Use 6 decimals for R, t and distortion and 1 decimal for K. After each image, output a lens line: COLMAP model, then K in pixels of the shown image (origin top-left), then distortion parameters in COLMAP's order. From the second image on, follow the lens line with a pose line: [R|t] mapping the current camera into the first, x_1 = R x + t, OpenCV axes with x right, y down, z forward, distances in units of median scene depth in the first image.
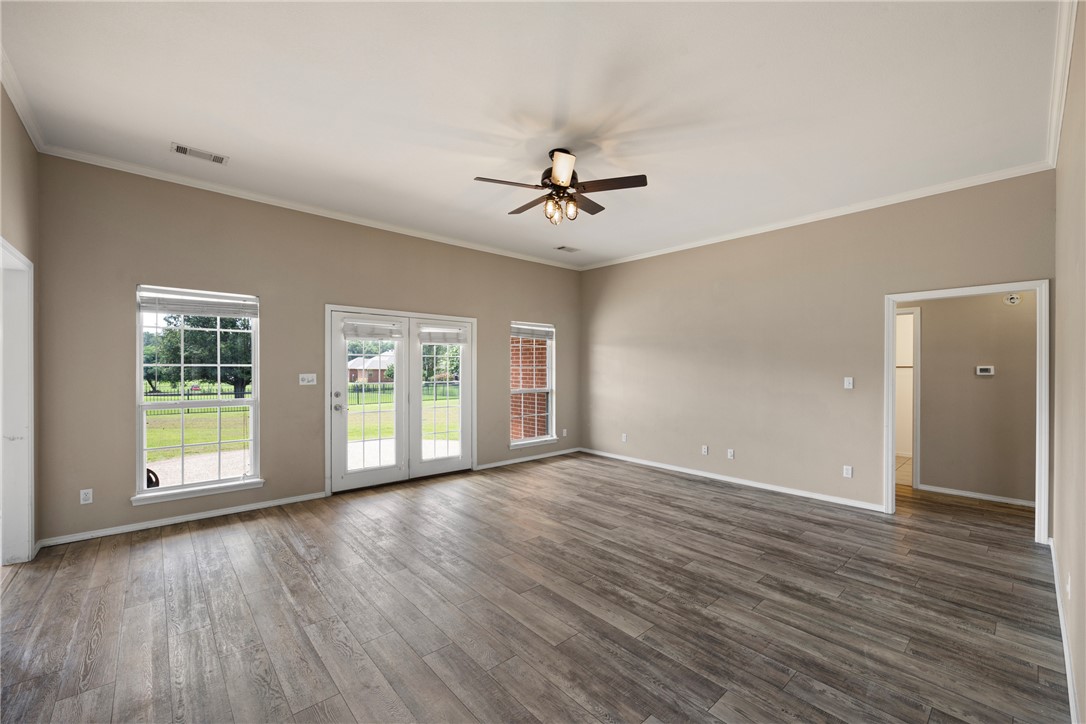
lens RADIAL K [[439.9, 0, 568.2], [0, 439.9, 365.7], [0, 0, 1]] dist [-0.002226, 0.000105]
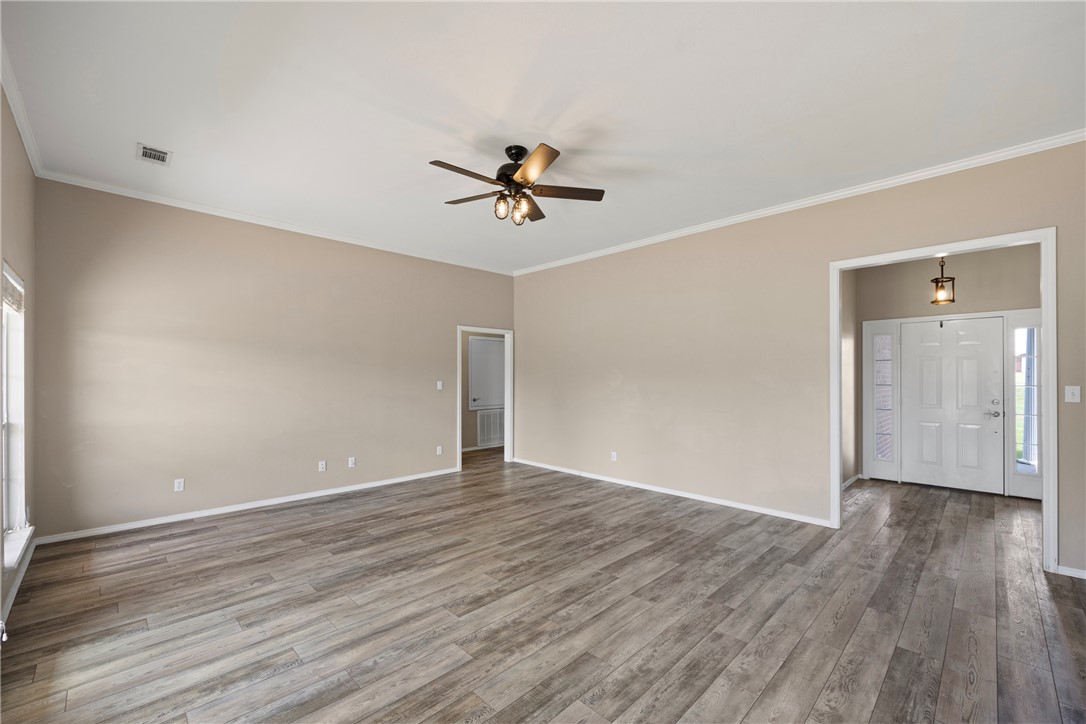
lens RADIAL K [[439.9, 0, 520.4], [0, 439.9, 370.9], [0, 0, 1]] dist [-0.002226, 0.000105]
pose [[0.002182, 0.006983, 0.999973, -0.936916], [-0.006351, 0.999956, -0.006969, 0.001837], [-0.999977, -0.006335, 0.002227, 0.952185]]
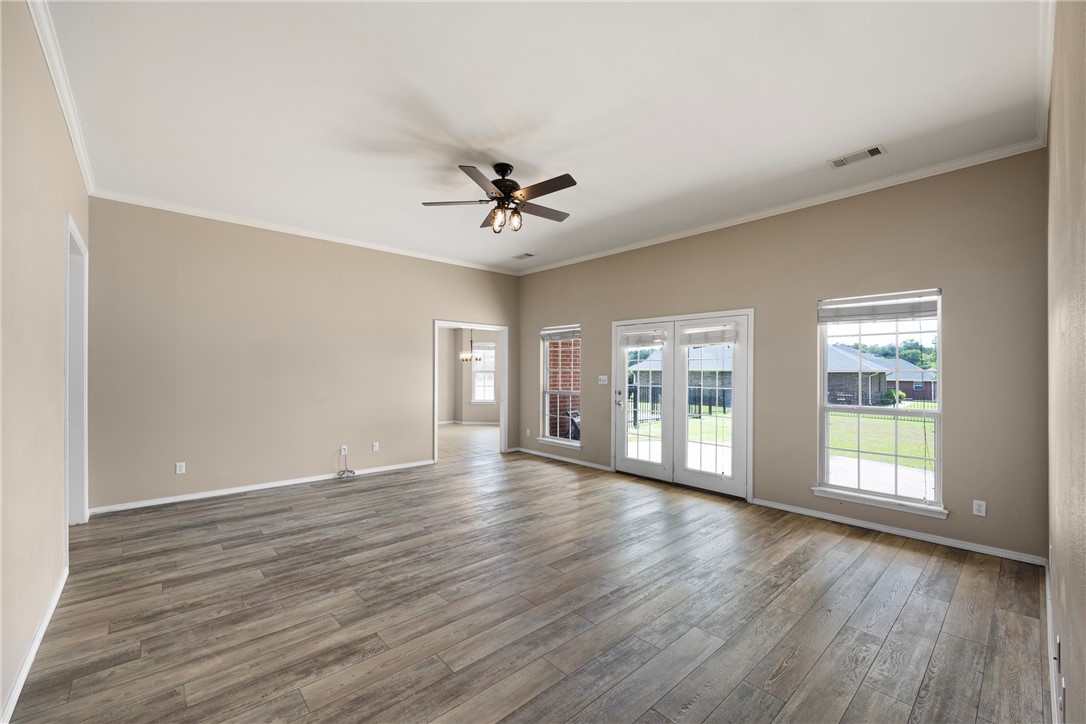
lens RADIAL K [[439.9, 0, 518.1], [0, 439.9, 366.7], [0, 0, 1]] dist [-0.002226, 0.000105]
pose [[-0.060534, -0.013654, -0.998073, 0.994363], [0.000650, 0.999906, -0.013719, 0.011231], [0.998166, -0.001479, -0.060519, 1.061380]]
